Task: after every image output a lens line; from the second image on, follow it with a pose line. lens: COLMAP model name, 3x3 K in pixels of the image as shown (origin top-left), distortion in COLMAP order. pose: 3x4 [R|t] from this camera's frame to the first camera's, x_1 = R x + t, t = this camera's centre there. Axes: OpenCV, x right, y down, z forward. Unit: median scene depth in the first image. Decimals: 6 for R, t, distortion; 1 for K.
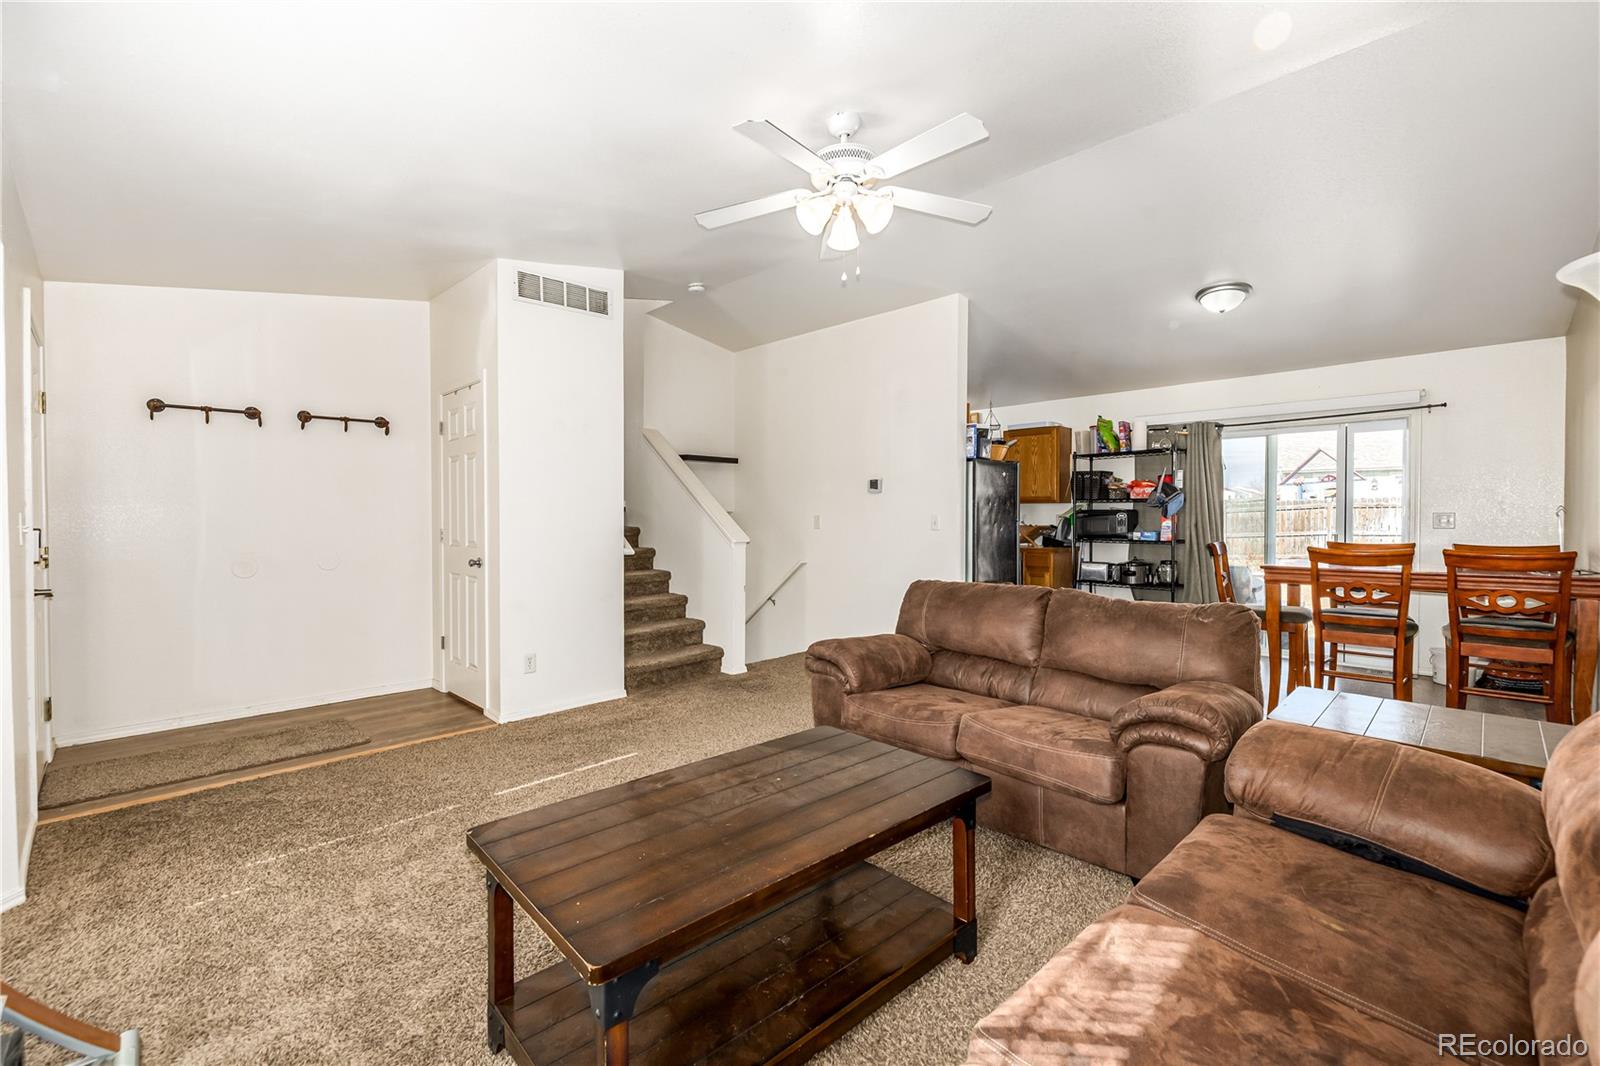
lens RADIAL K [[673.3, 0, 798.0], [0, 673.3, 524.6], [0, 0, 1]] dist [0.000708, -0.000004]
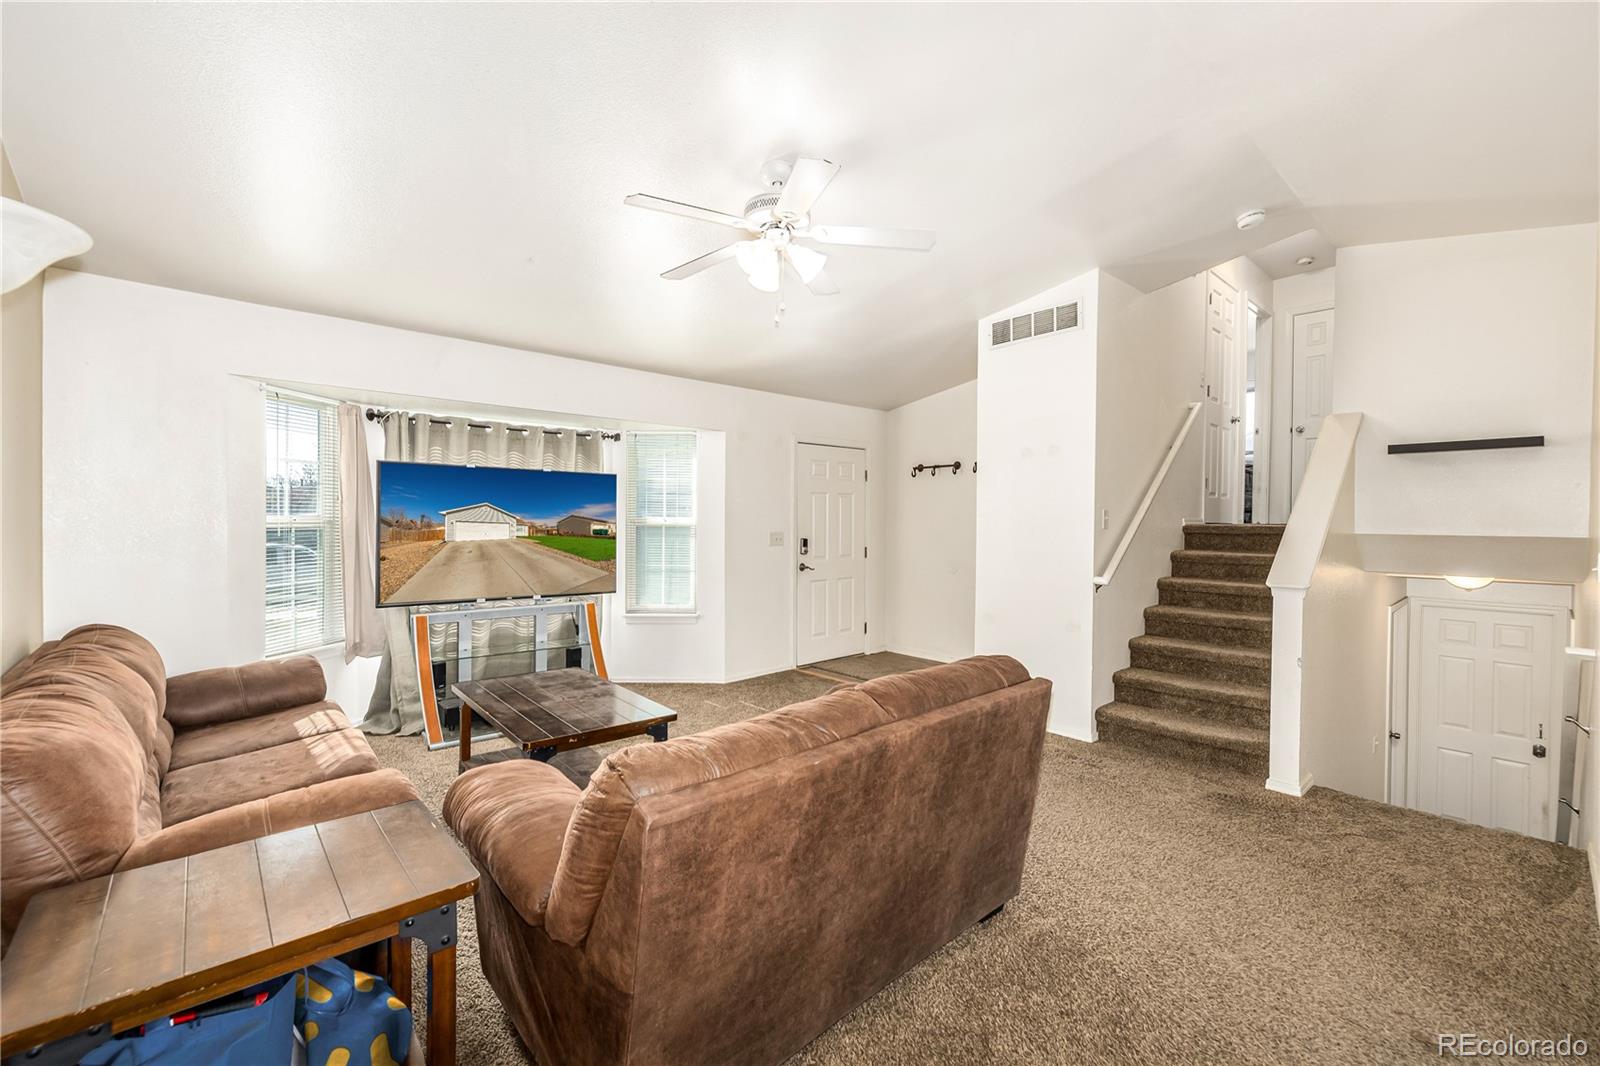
lens RADIAL K [[673.3, 0, 798.0], [0, 673.3, 524.6], [0, 0, 1]] dist [0.000708, -0.000004]
pose [[-0.023635, -0.012363, -0.999644, 0.664201], [-0.017235, 0.999780, -0.011957, -0.021262], [0.999572, 0.016946, -0.023843, 0.661452]]
